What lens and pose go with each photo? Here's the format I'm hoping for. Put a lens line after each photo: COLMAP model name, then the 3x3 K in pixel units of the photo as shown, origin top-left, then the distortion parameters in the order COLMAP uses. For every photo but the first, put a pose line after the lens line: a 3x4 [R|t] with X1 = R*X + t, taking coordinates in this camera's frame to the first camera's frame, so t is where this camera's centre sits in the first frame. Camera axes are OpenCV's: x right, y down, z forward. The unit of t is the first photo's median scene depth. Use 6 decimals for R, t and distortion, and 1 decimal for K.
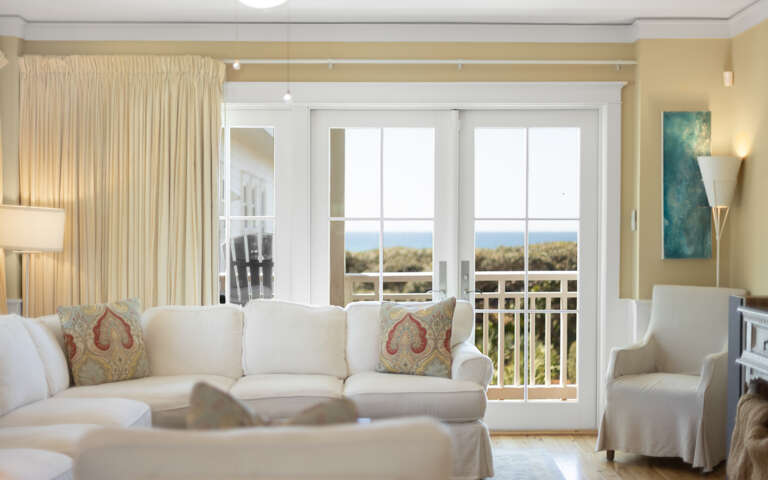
lens RADIAL K [[1114.6, 0, 384.0], [0, 1114.6, 240.0], [0, 0, 1]] dist [-0.014400, 0.051774]
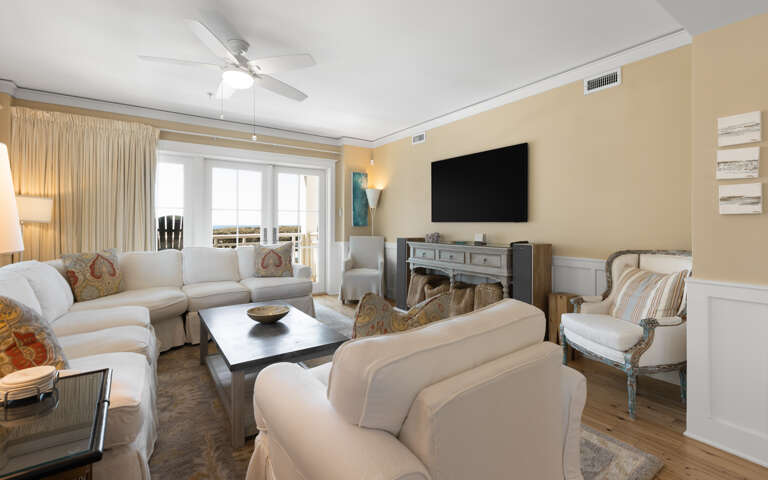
lens RADIAL K [[345.6, 0, 383.9], [0, 345.6, 221.1], [0, 0, 1]] dist [0.000808, 0.000081]
pose [[0.821749, 0.004258, 0.569833, -0.166718], [0.007058, 0.999819, -0.017649, 0.019726], [-0.569806, 0.018526, 0.821571, 0.266875]]
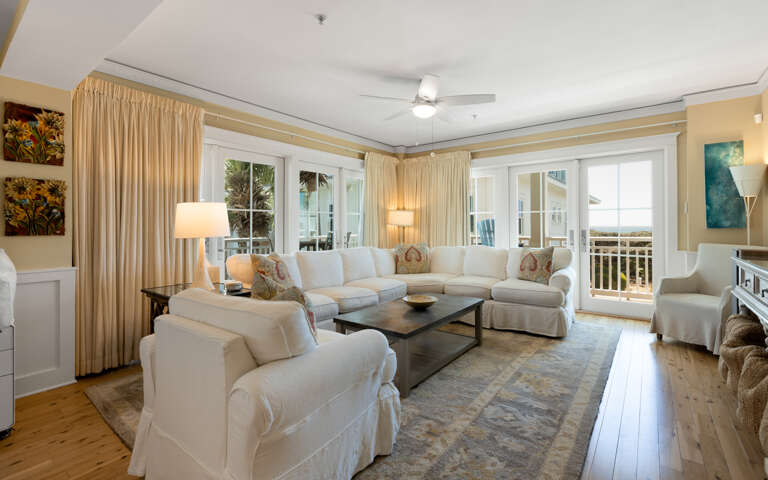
lens RADIAL K [[345.6, 0, 383.9], [0, 345.6, 221.1], [0, 0, 1]] dist [0.000808, 0.000081]
pose [[0.787130, -0.014786, -0.616610, 0.187976], [-0.000872, 0.999685, -0.025085, 0.019372], [0.616786, 0.020283, 0.786869, 0.263117]]
